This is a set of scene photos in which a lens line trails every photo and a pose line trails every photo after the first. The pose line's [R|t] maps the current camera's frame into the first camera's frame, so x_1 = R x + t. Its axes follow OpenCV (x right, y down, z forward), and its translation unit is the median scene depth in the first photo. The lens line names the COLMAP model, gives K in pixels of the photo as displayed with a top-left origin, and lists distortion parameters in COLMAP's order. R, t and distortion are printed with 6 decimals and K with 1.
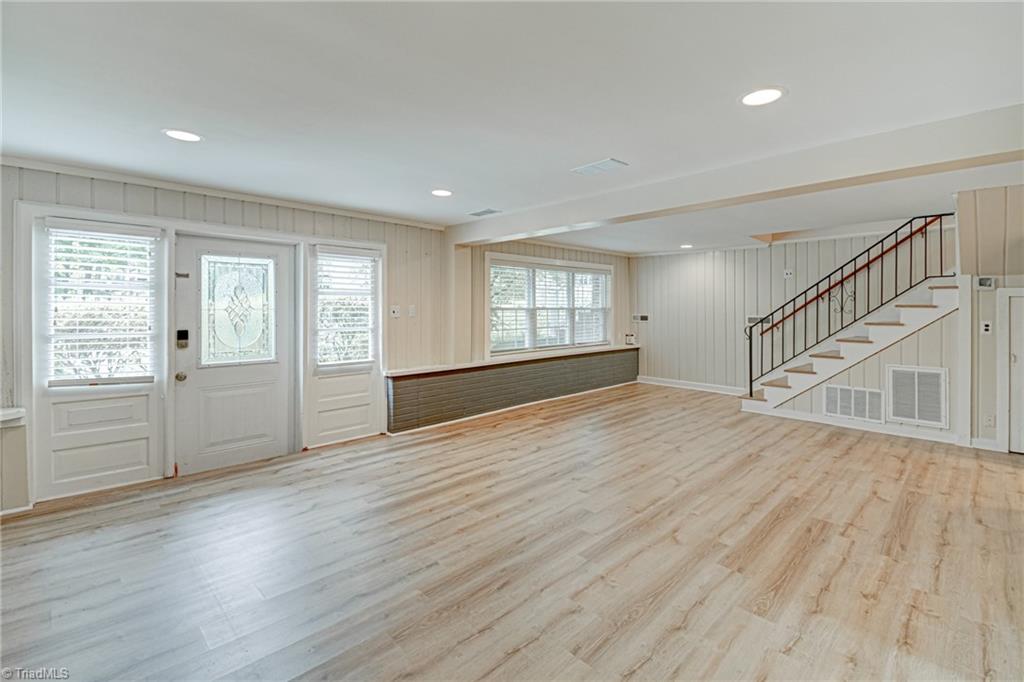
lens RADIAL K [[459.4, 0, 515.7], [0, 459.4, 303.1], [0, 0, 1]] dist [0.022219, -0.014176]
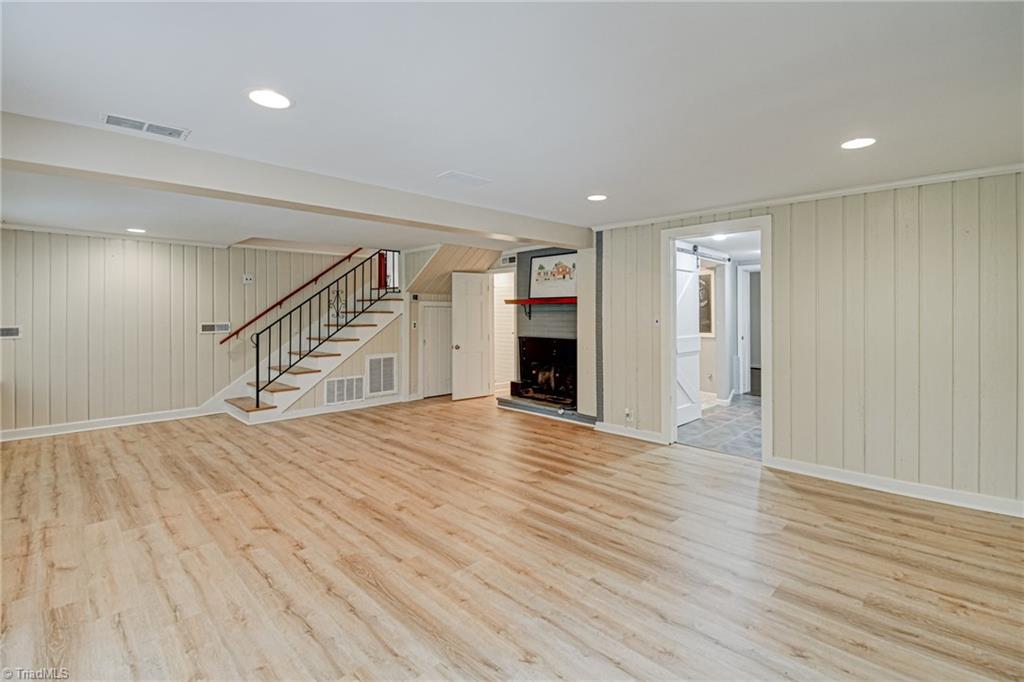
lens RADIAL K [[459.4, 0, 529.8], [0, 459.4, 320.2], [0, 0, 1]] dist [0.022219, -0.014176]
pose [[-0.013631, -0.020496, 0.999697, -0.762321], [-0.004249, 0.999782, 0.020440, 0.001360], [-0.999898, -0.003969, -0.013715, 0.776824]]
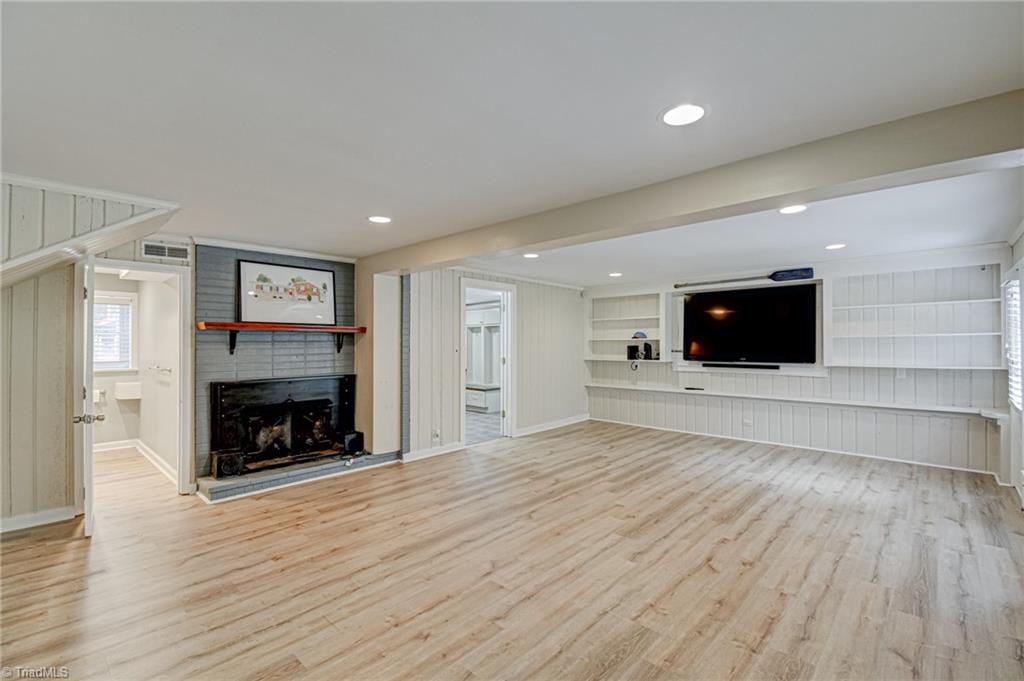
lens RADIAL K [[459.4, 0, 510.1], [0, 459.4, 341.3], [0, 0, 1]] dist [0.022219, -0.014176]
pose [[-0.999510, -0.001168, -0.031265, 0.428640], [-0.000800, 0.999930, -0.011805, 0.016717], [0.031277, -0.011775, -0.999441, 2.017920]]
